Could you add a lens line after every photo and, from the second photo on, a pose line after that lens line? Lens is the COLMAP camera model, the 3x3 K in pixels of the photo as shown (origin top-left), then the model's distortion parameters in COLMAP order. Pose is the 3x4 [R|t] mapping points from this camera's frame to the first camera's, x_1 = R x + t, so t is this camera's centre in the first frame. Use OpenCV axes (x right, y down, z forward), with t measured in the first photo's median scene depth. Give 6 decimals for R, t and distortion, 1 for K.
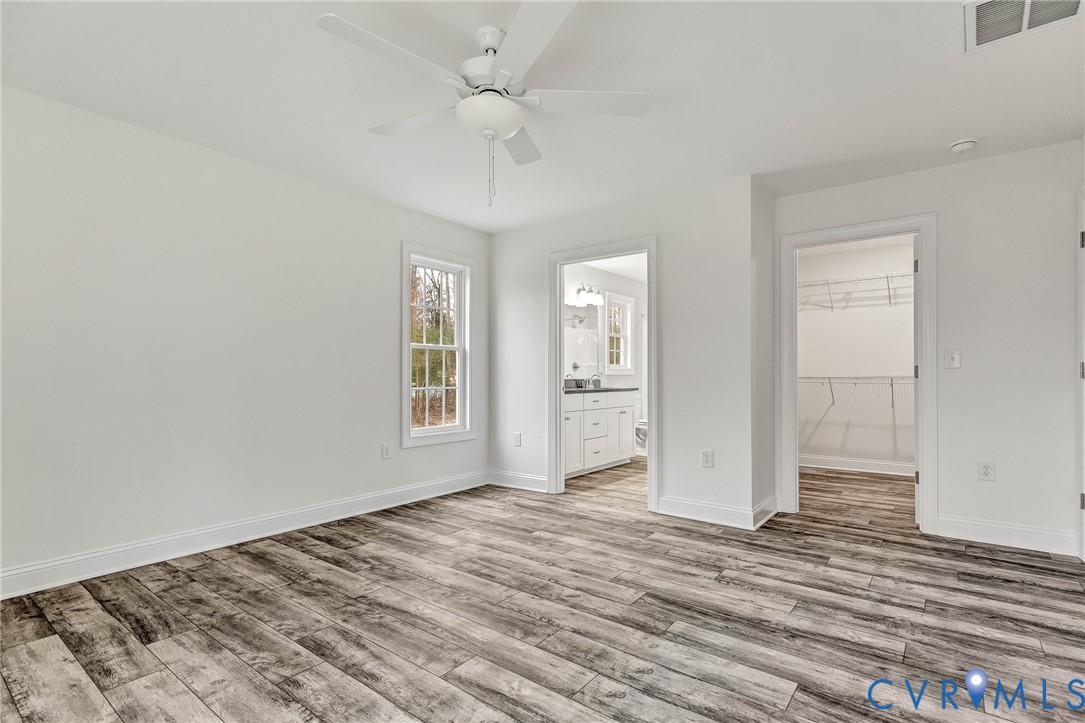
lens RADIAL K [[515.0, 0, 567.6], [0, 515.0, 367.2], [0, 0, 1]] dist [0.017030, -0.002479]
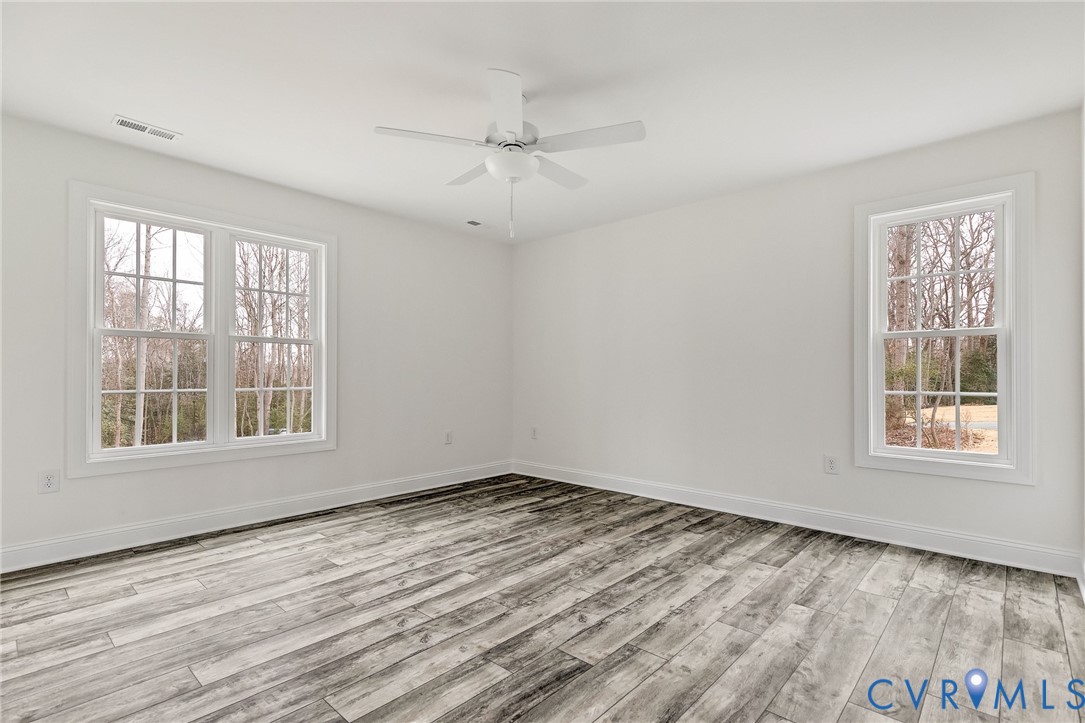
lens RADIAL K [[515.0, 0, 532.7], [0, 515.0, 364.7], [0, 0, 1]] dist [0.017030, -0.002479]
pose [[-0.111149, -0.018440, -0.993633, 0.934399], [0.016943, 0.999647, -0.020447, 0.008281], [0.993659, -0.019107, -0.110797, 1.013012]]
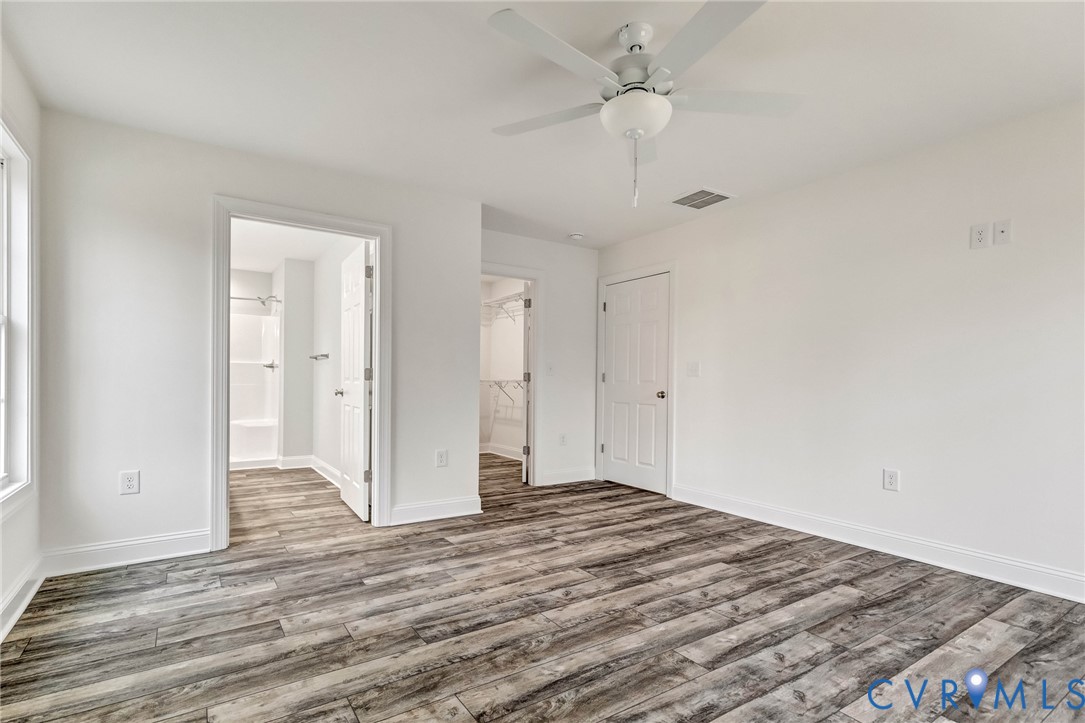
lens RADIAL K [[515.0, 0, 529.7], [0, 515.0, 381.2], [0, 0, 1]] dist [0.017030, -0.002479]
pose [[0.355886, 0.003180, 0.934524, -0.968409], [-0.026941, 0.999614, 0.006858, 0.015290], [-0.934141, -0.027618, 0.355835, 0.708584]]
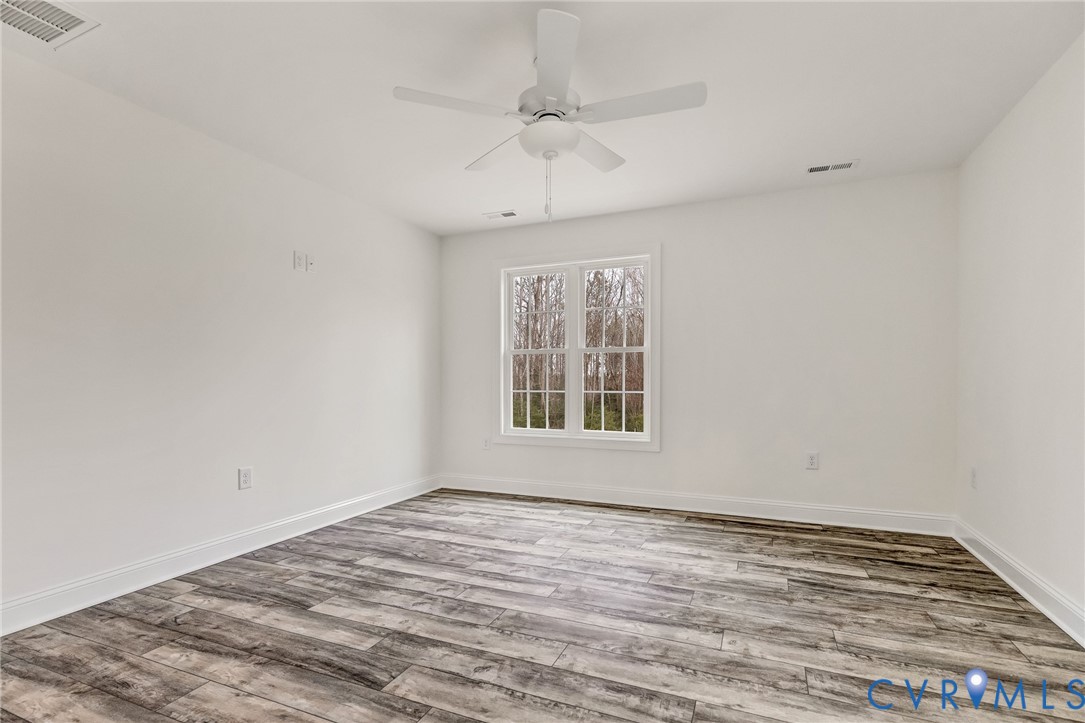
lens RADIAL K [[515.0, 0, 558.9], [0, 515.0, 374.0], [0, 0, 1]] dist [0.017030, -0.002479]
pose [[-0.971426, 0.003138, -0.237321, 0.083267], [0.009710, 0.999601, -0.026531, 0.017856], [0.237143, -0.028077, -0.971069, 1.785836]]
